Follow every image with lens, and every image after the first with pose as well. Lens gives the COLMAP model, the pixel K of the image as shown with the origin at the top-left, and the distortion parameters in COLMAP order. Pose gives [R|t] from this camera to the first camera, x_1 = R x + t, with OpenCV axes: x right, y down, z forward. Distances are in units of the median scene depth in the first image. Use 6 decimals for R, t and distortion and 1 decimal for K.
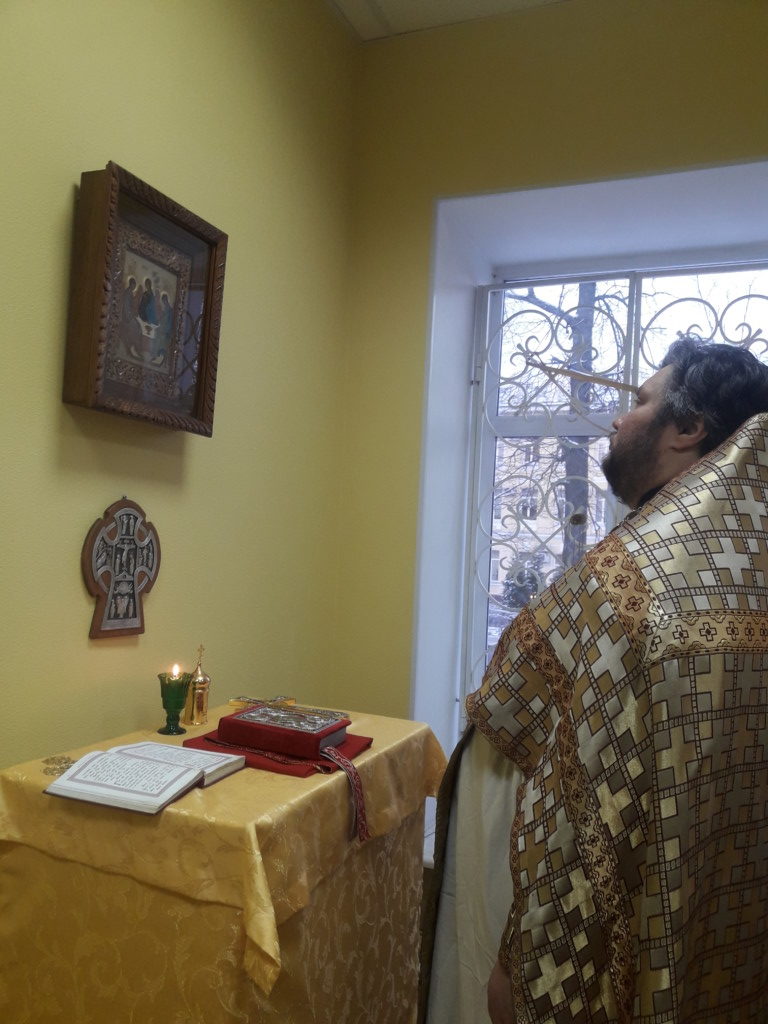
lens RADIAL K [[850.3, 0, 393.3], [0, 850.3, 514.9], [0, 0, 1]] dist [0.058791, -0.121047]
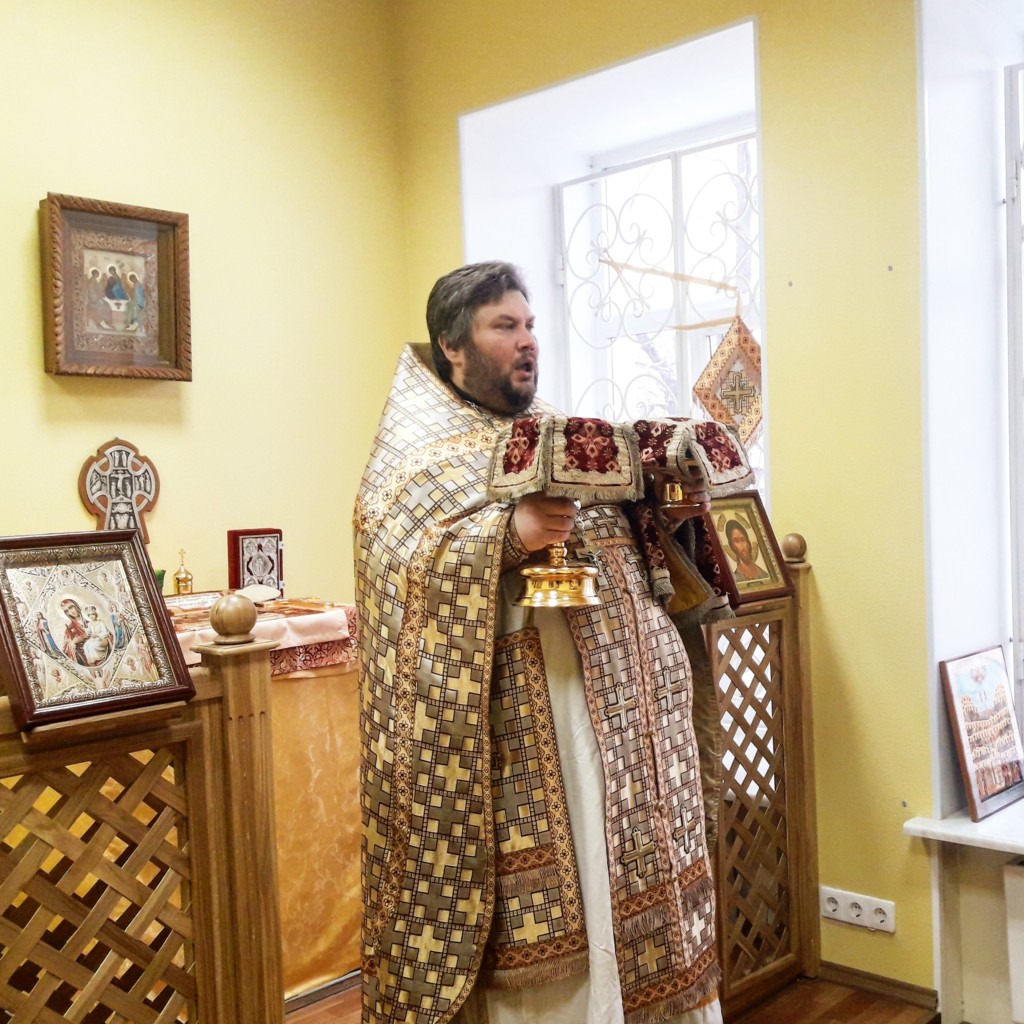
lens RADIAL K [[1270.7, 0, 611.4], [0, 1270.7, 508.6], [0, 0, 1]] dist [0.017073, 0.000000]
pose [[0.945742, -0.072775, -0.316663, 0.989870], [0.087238, 0.995682, 0.031717, 0.089597], [0.312987, -0.057621, 0.948008, -0.592532]]
